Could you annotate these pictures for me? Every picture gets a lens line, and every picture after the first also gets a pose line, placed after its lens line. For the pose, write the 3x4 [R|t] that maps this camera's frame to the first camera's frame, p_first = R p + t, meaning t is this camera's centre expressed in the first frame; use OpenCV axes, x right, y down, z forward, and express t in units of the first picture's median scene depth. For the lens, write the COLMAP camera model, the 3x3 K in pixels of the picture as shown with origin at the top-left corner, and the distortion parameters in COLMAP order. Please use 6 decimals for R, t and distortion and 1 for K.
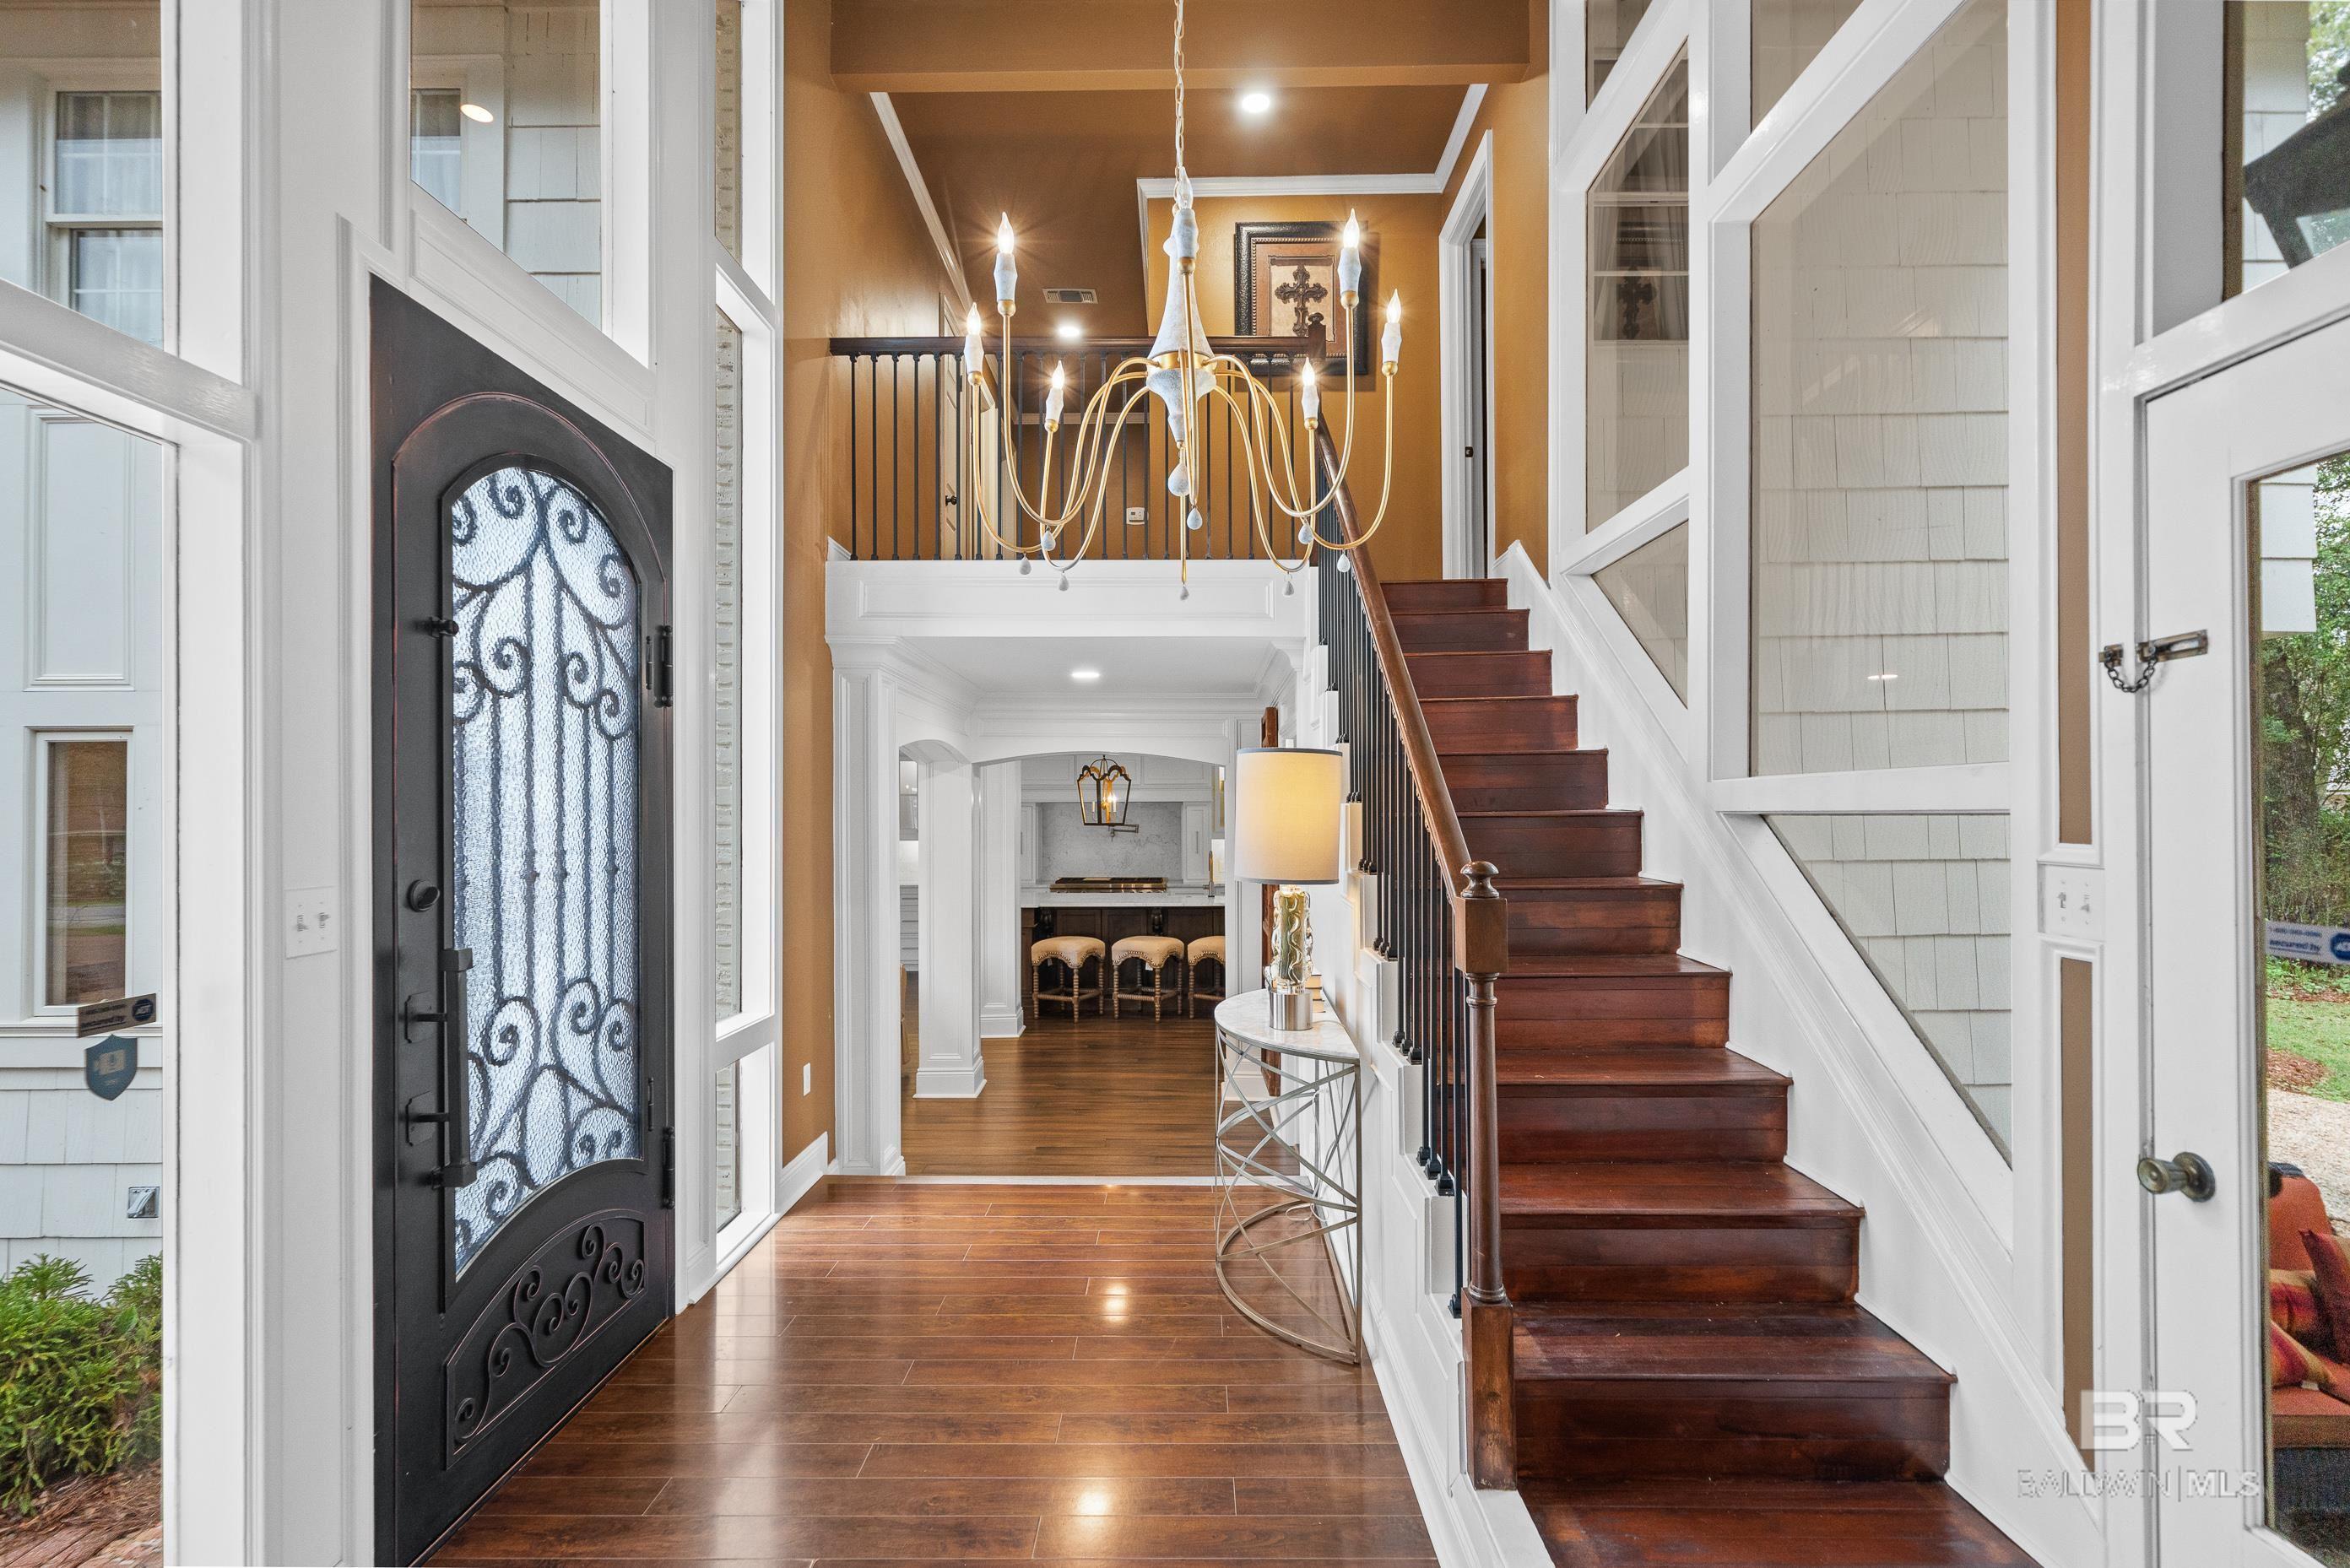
lens RADIAL K [[1089.5, 0, 1174.9], [0, 1089.5, 808.8], [0, 0, 1]] dist [0.001238, -0.000661]
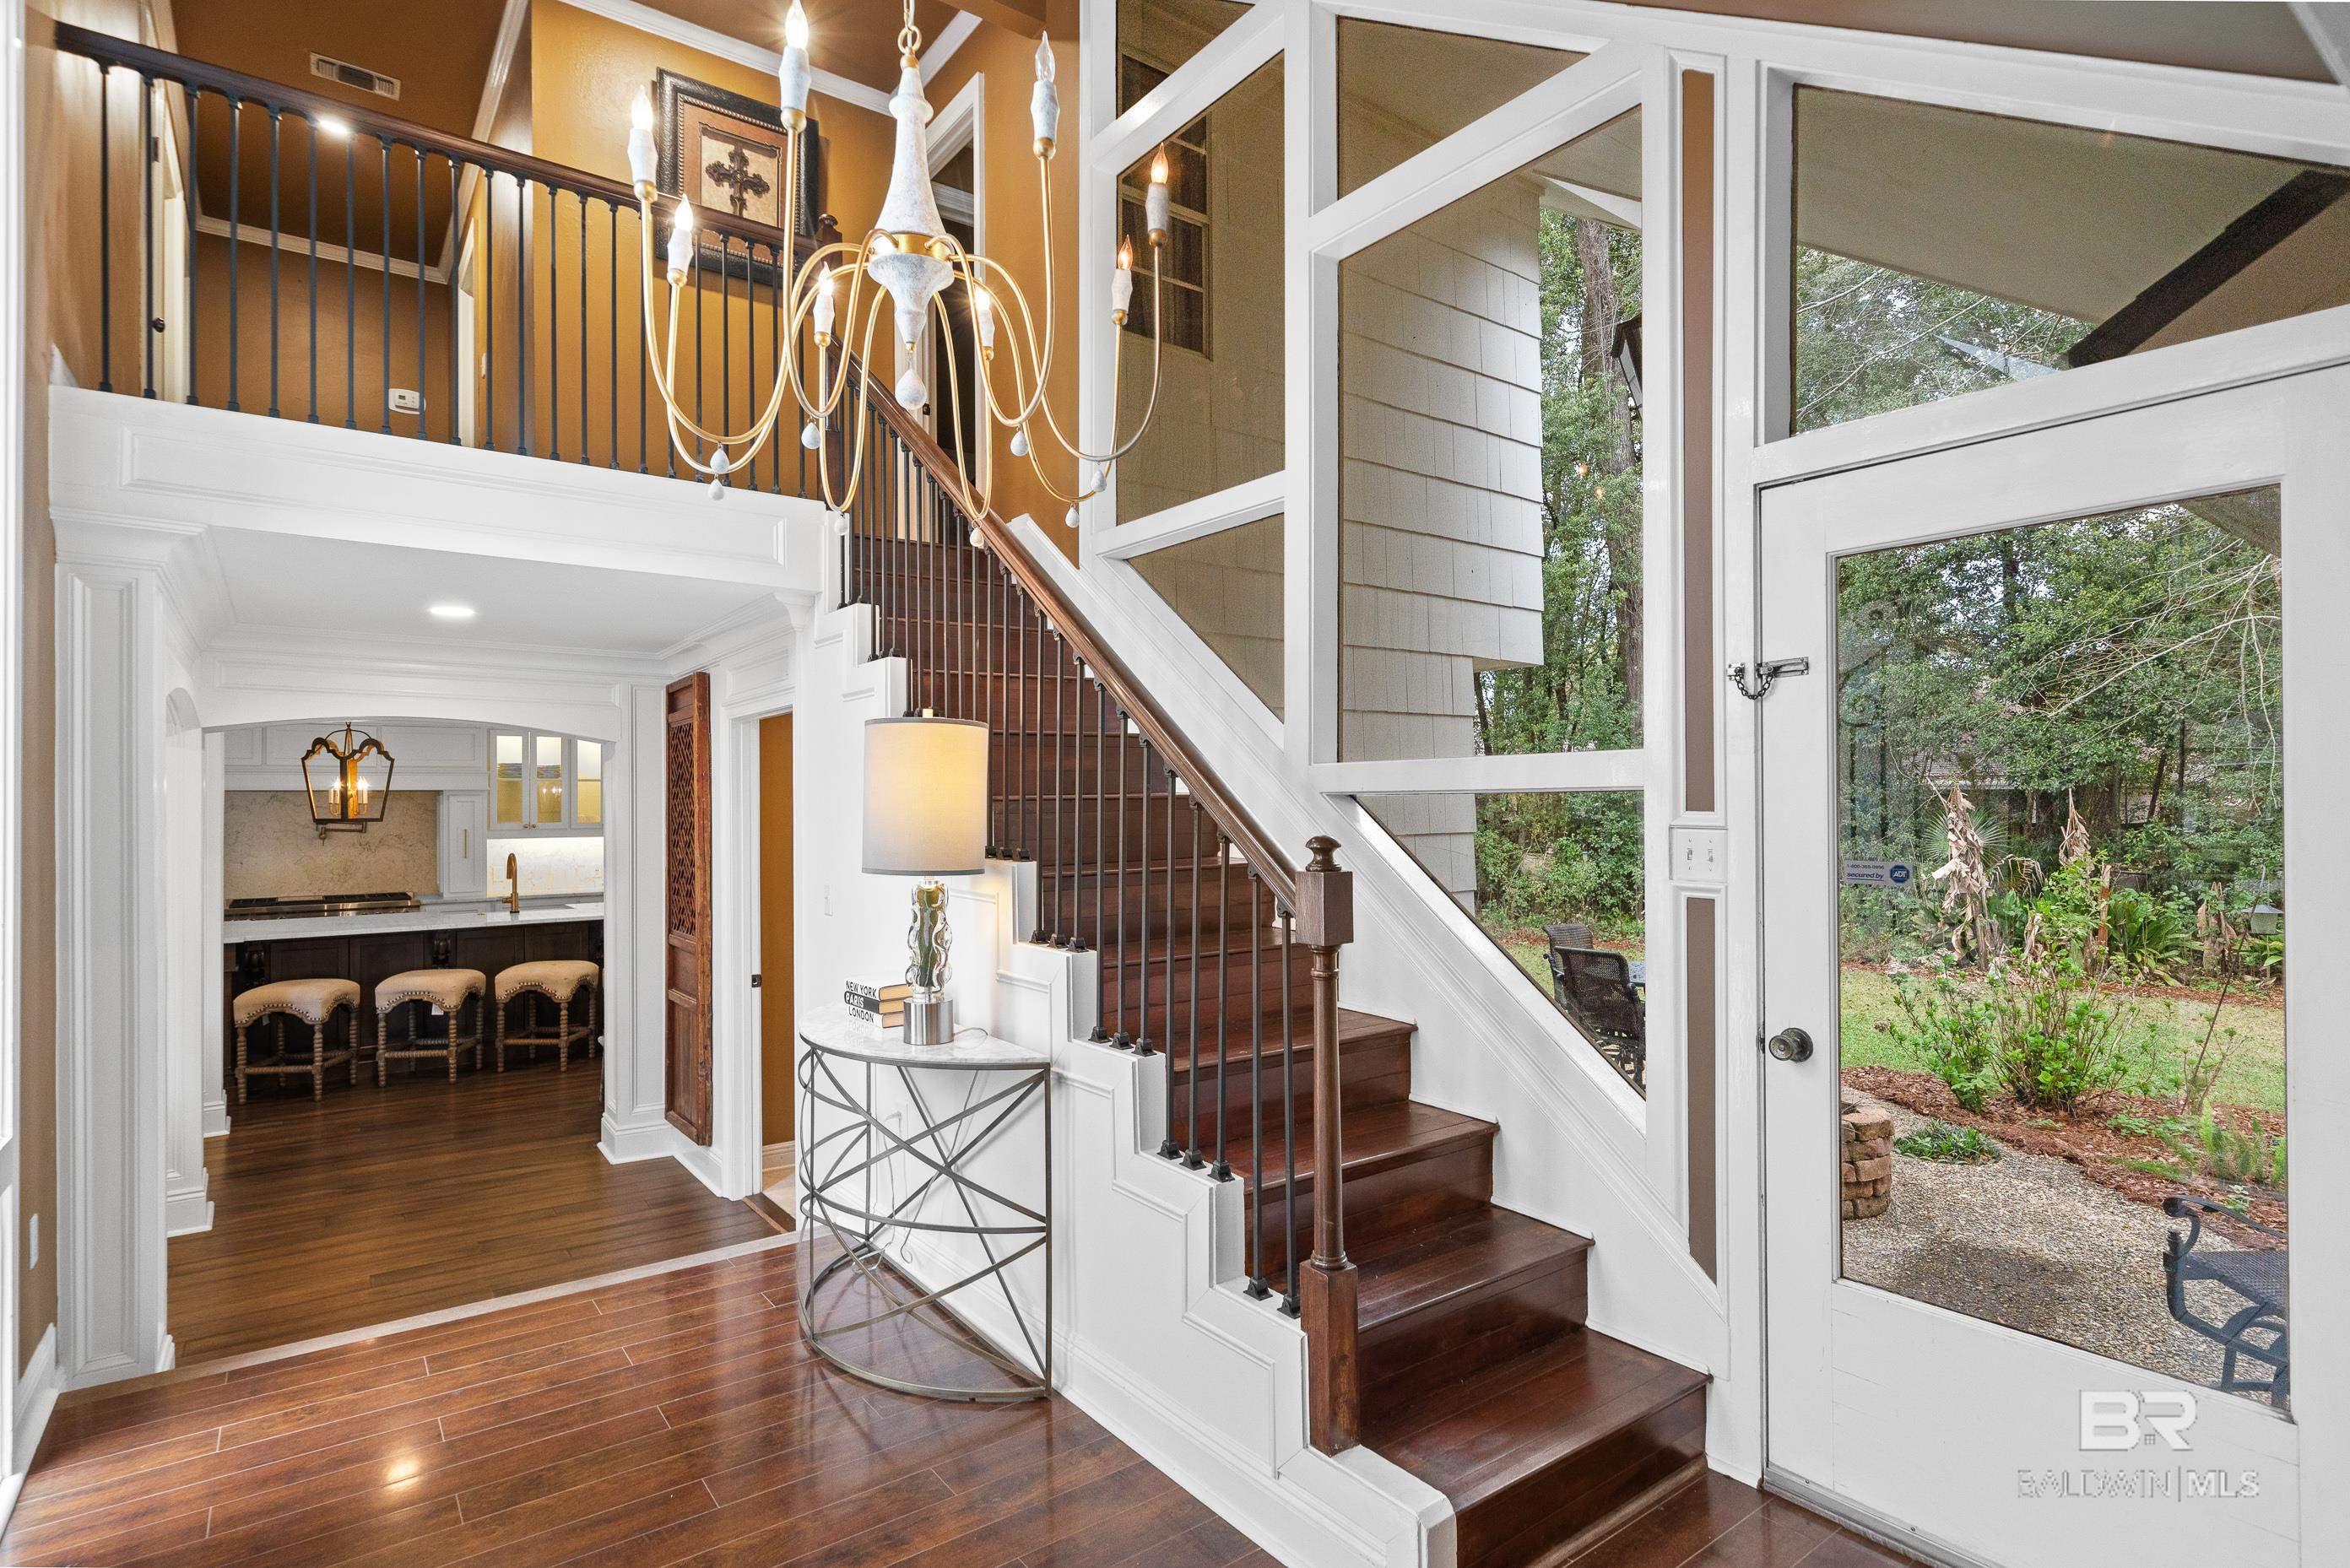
lens RADIAL K [[1187.4, 0, 1178.5], [0, 1187.4, 799.7], [0, 0, 1]] dist [0.003757, -0.000992]
pose [[0.796202, -0.001076, 0.605030, -0.219438], [0.002613, 0.999995, -0.001660, 0.007298], [-0.605026, 0.002903, 0.796201, 0.090131]]
